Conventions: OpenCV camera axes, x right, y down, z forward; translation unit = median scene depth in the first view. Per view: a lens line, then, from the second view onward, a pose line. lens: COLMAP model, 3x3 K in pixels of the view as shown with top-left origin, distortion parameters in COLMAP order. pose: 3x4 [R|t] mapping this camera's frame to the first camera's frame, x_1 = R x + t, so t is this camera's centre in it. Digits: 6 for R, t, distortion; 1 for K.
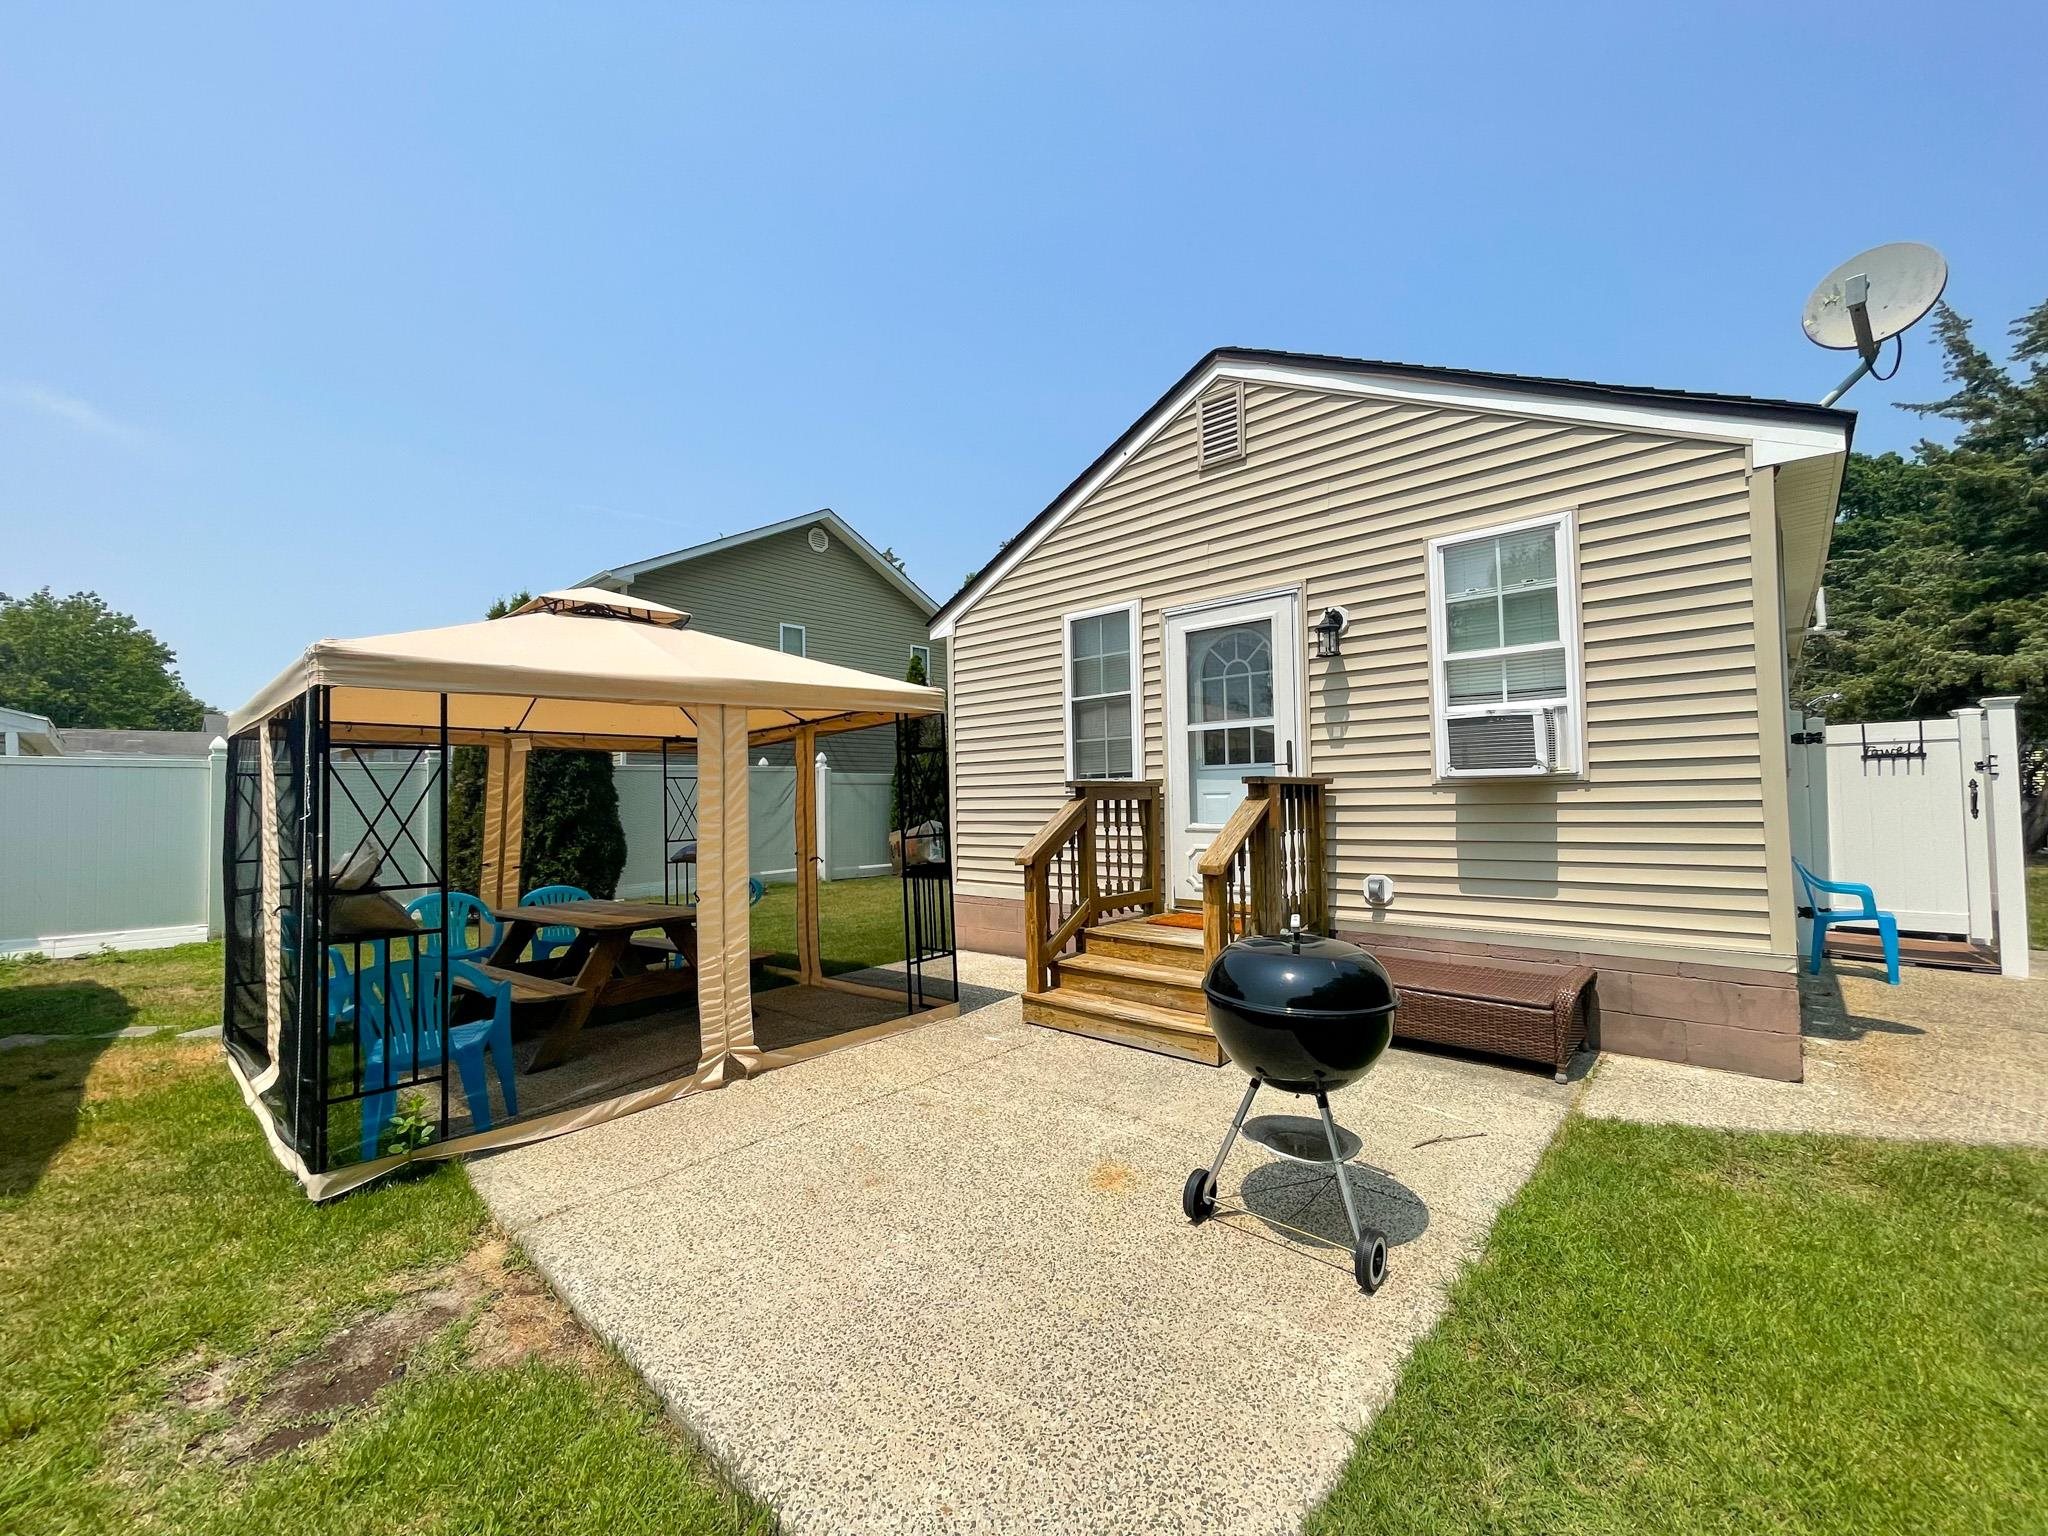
lens RADIAL K [[817.1, 0, 1024.0], [0, 817.1, 768.0], [0, 0, 1]] dist [-0.001871, -0.000144]
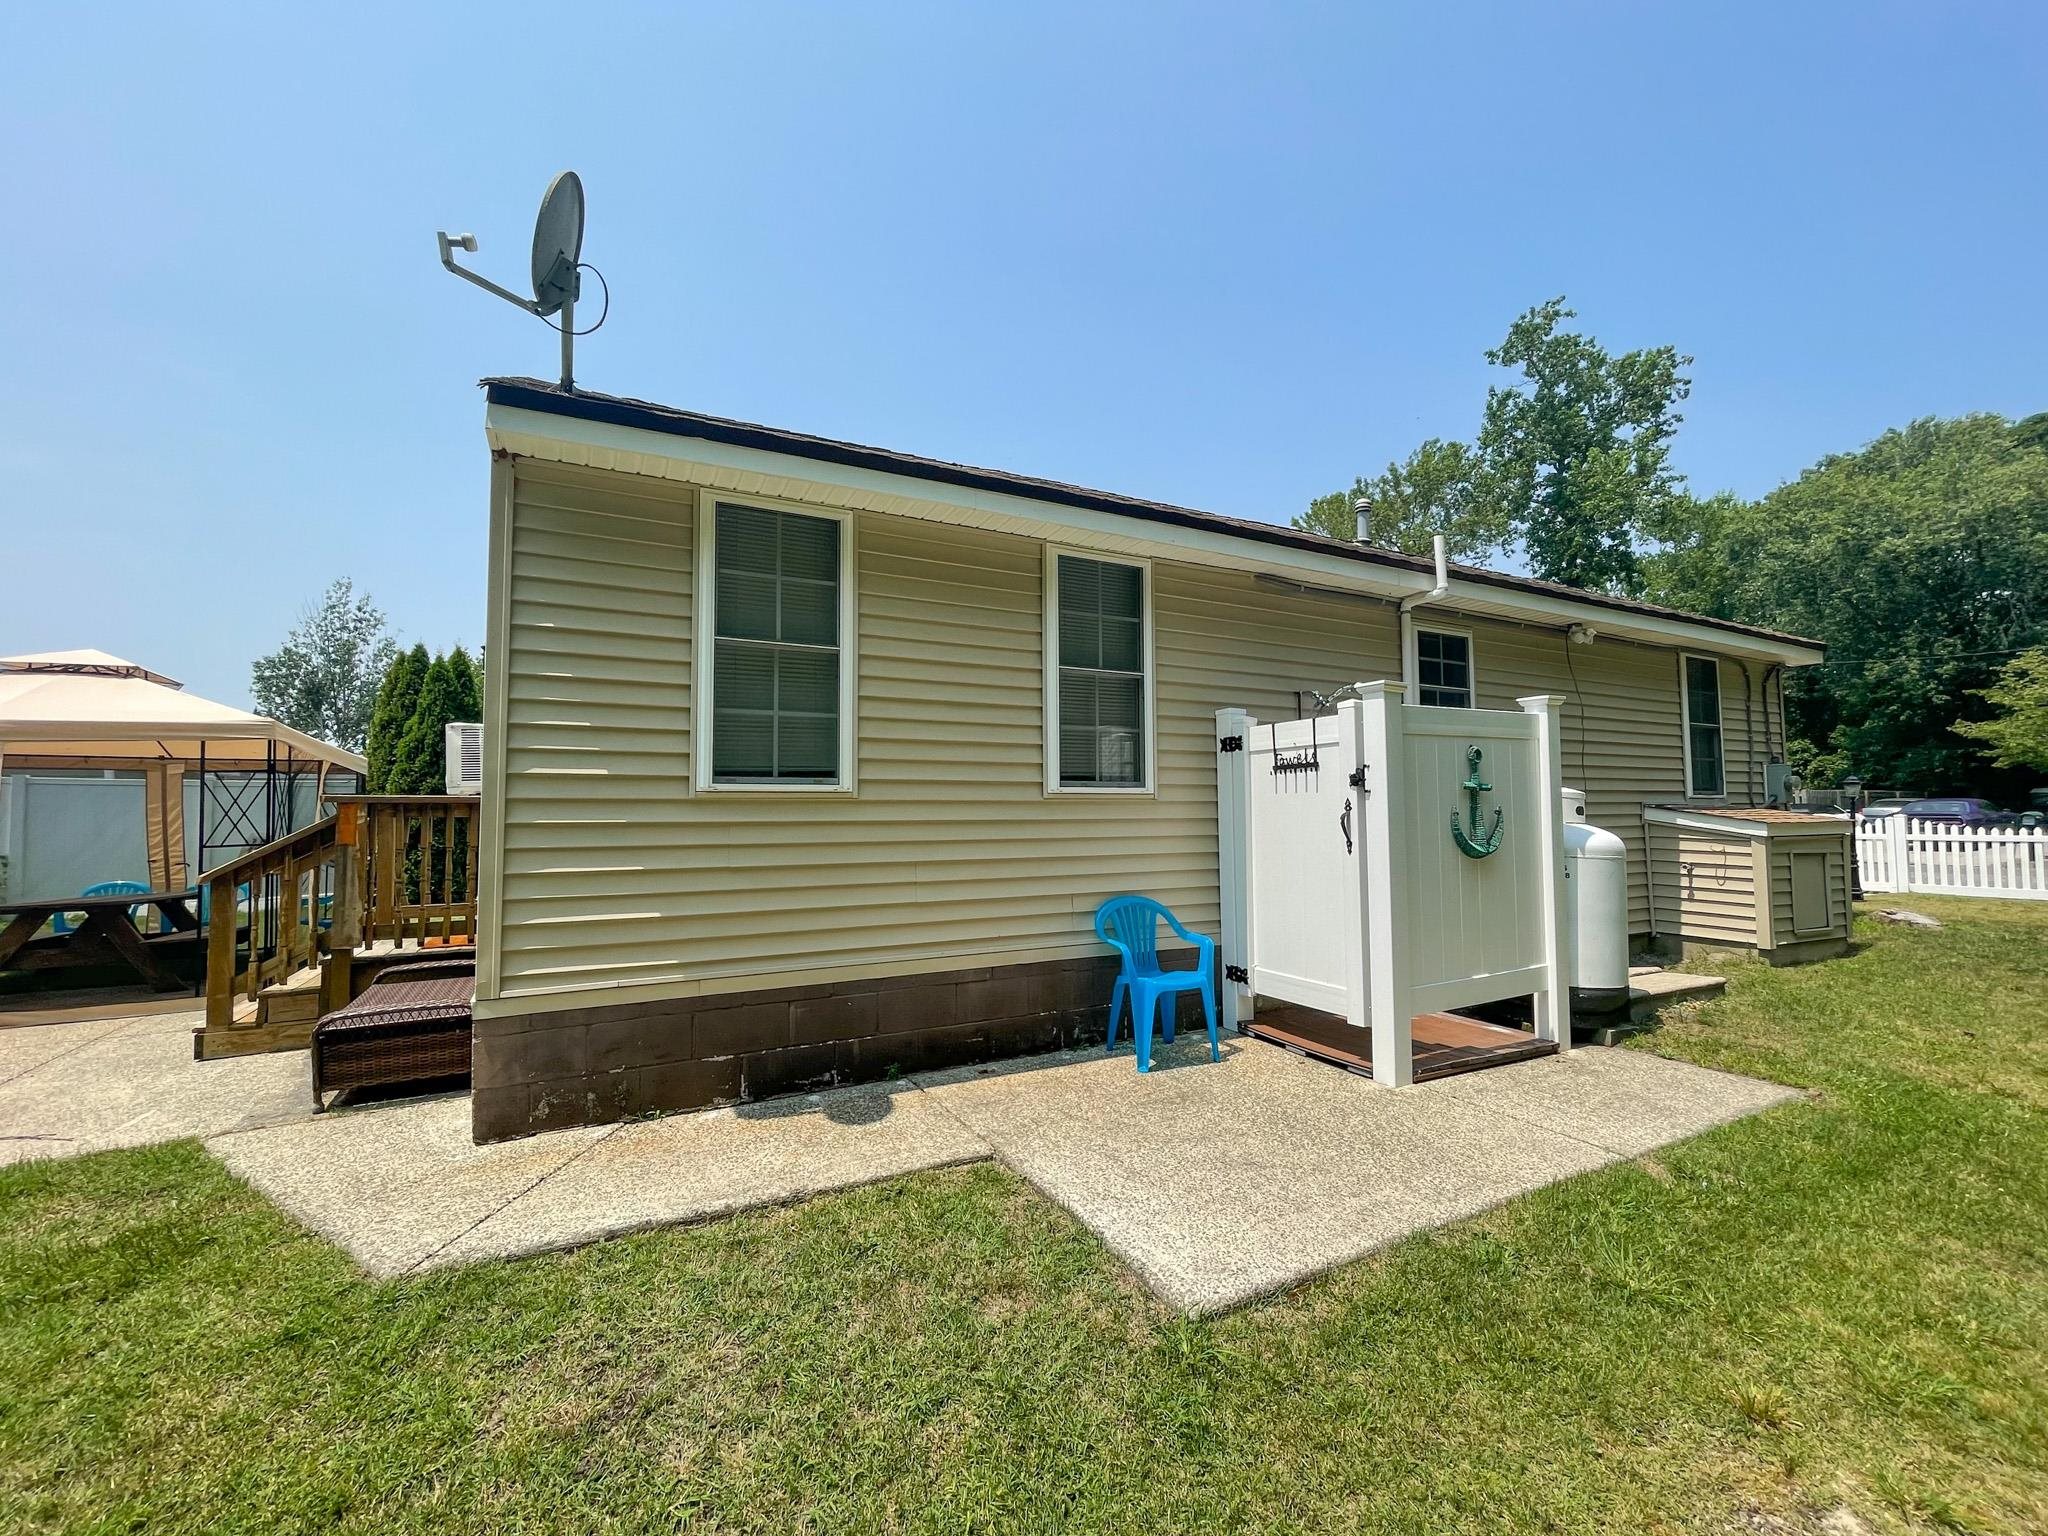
lens RADIAL K [[853.8, 0, 1033.8], [0, 853.8, 767.6], [0, 0, 1]] dist [-0.003996, -0.000039]
pose [[0.939571, -0.009849, -0.342212, 1.127257], [0.007565, 0.999939, -0.008009, -0.009596], [0.342270, 0.004936, 0.939589, 0.203908]]
